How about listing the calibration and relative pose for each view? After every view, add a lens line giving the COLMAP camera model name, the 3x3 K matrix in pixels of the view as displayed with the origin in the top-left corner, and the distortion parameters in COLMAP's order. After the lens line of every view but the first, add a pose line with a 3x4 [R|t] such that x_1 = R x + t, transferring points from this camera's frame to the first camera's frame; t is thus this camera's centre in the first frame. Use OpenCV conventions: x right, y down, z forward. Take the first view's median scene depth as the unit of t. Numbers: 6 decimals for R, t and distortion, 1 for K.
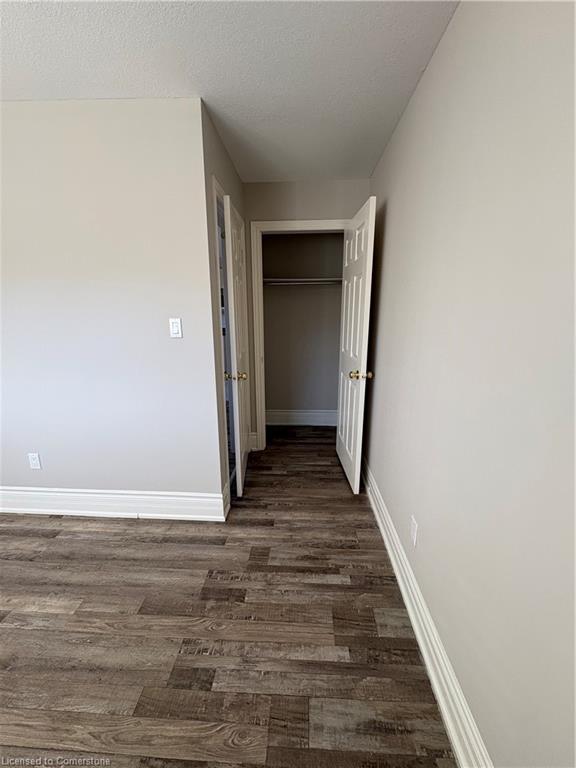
lens RADIAL K [[305.8, 0, 285.8], [0, 305.8, 384.8], [0, 0, 1]] dist [0.001744, -0.000394]
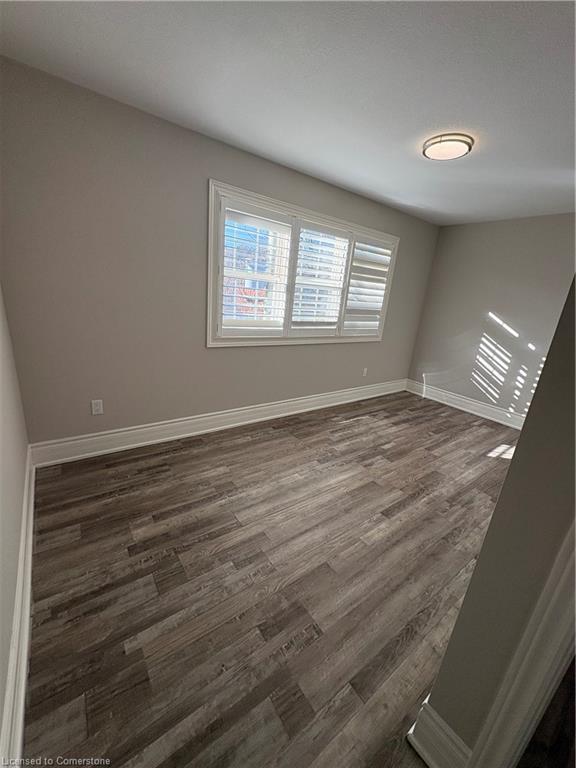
lens RADIAL K [[305.8, 0, 286.0], [0, 305.8, 378.7], [0, 0, 1]] dist [0.001744, -0.000394]
pose [[-0.767571, 0.108621, -0.631694, 0.275009], [-0.239501, 0.865547, 0.439850, -0.314093], [0.594537, 0.488908, -0.638353, 1.240365]]
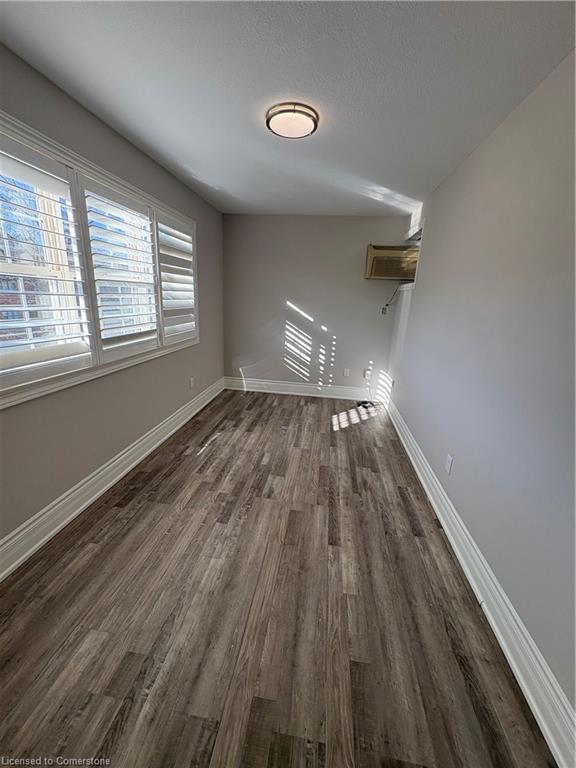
lens RADIAL K [[305.8, 0, 288.8], [0, 305.8, 381.0], [0, 0, 1]] dist [0.001744, -0.000394]
pose [[-0.080422, 0.260047, -0.962241, 0.153919], [-0.280026, 0.920595, 0.272196, -0.168932], [0.956618, 0.291343, -0.001217, 0.567284]]
